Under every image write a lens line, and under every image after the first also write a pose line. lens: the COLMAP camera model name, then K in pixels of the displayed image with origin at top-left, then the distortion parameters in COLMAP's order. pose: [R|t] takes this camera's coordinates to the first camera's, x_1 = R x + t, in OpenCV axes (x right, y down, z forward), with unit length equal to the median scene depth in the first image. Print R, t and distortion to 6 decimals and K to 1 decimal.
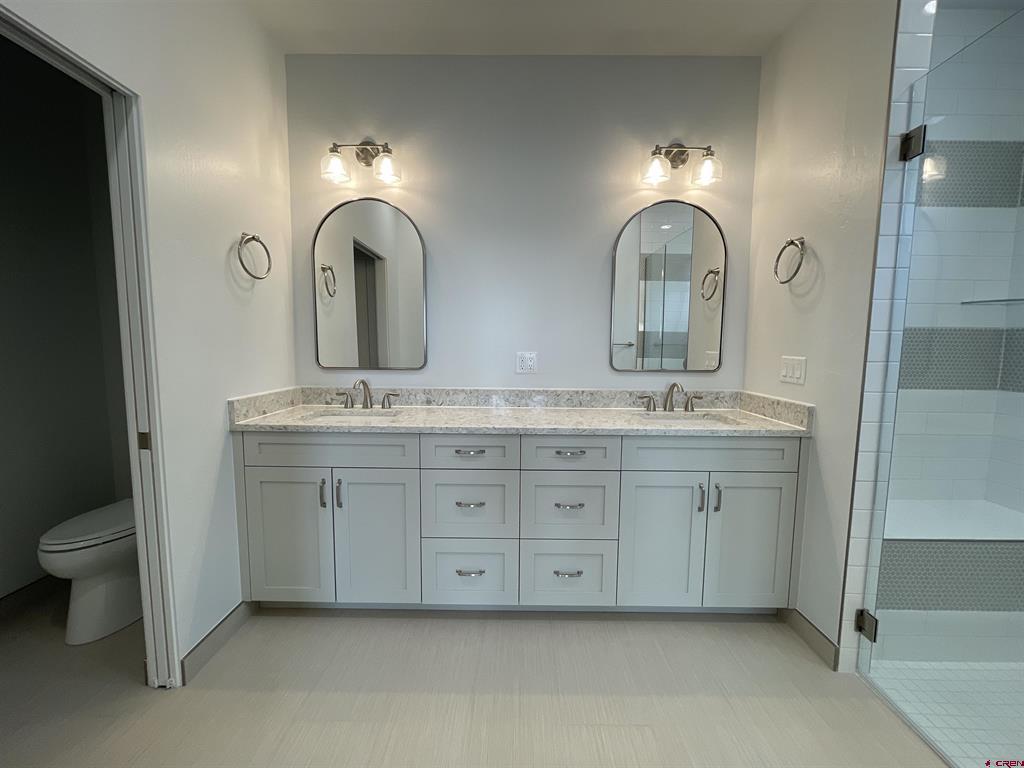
lens RADIAL K [[413.6, 0, 511.8], [0, 413.6, 383.3], [0, 0, 1]] dist [-0.004409, 0.000447]
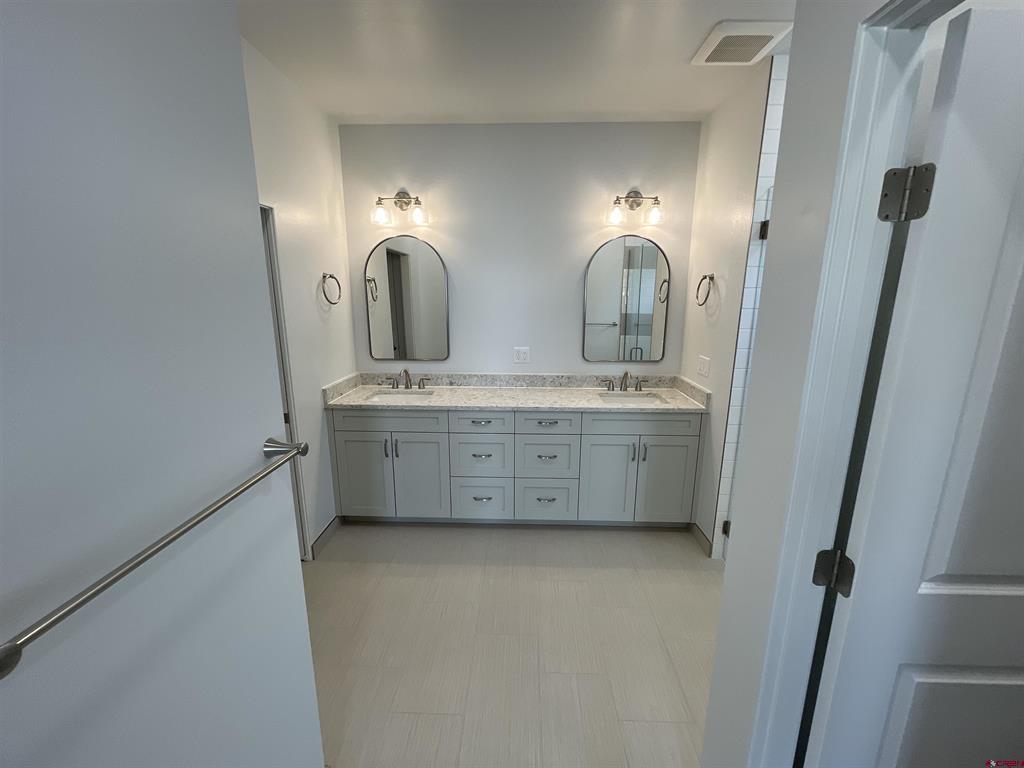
lens RADIAL K [[413.6, 0, 511.8], [0, 413.6, 383.3], [0, 0, 1]] dist [-0.004409, 0.000447]
pose [[0.999664, -0.000369, -0.025933, 0.042816], [0.003451, 0.992902, 0.118888, -0.132685], [0.025705, -0.118937, 0.992569, -0.415757]]
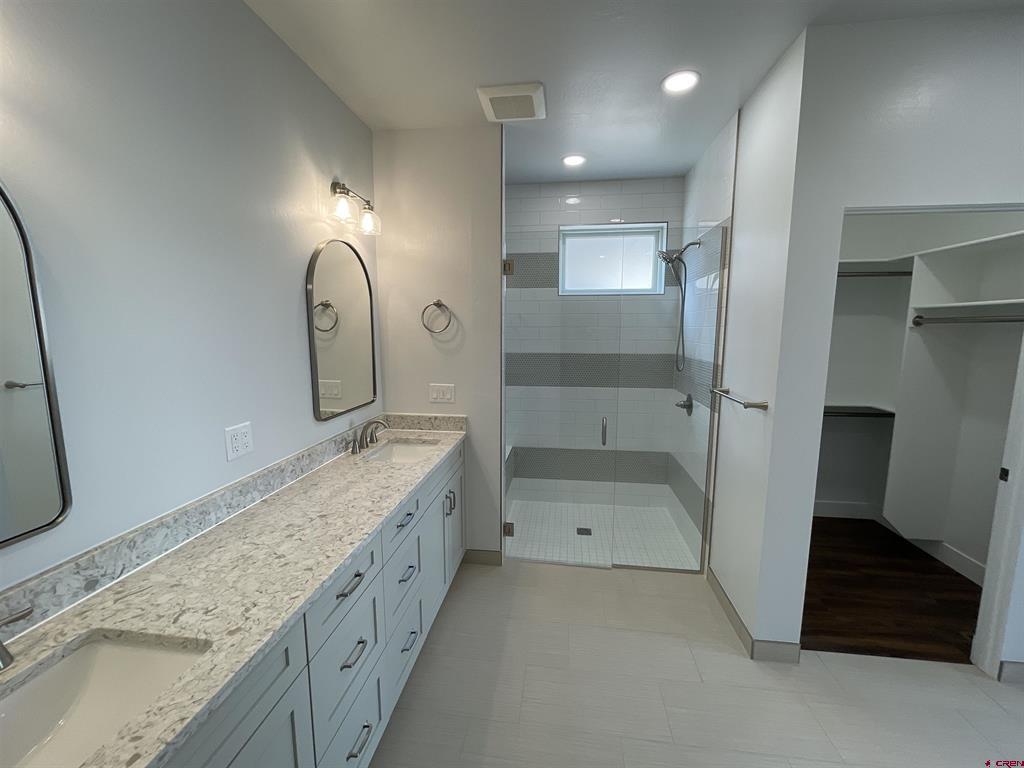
lens RADIAL K [[413.6, 0, 511.8], [0, 413.6, 383.3], [0, 0, 1]] dist [-0.004409, 0.000447]
pose [[0.126459, -0.140536, 0.981966, -0.607859], [0.091900, 0.987316, 0.129467, -0.205921], [-0.987706, 0.073870, 0.137770, 0.515490]]
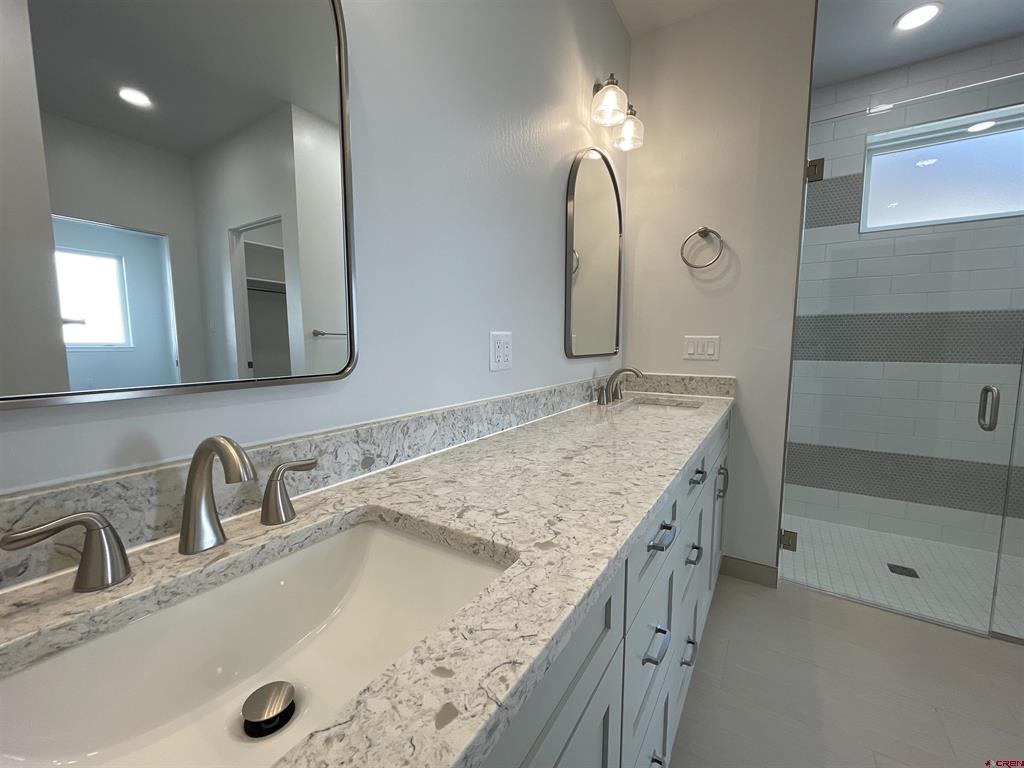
lens RADIAL K [[413.6, 0, 511.8], [0, 413.6, 383.3], [0, 0, 1]] dist [-0.004409, 0.000447]
pose [[0.537242, -0.093586, 0.838220, -0.482084], [0.083425, 0.994848, 0.057603, -0.040078], [-0.839292, 0.038982, 0.542282, 0.752343]]
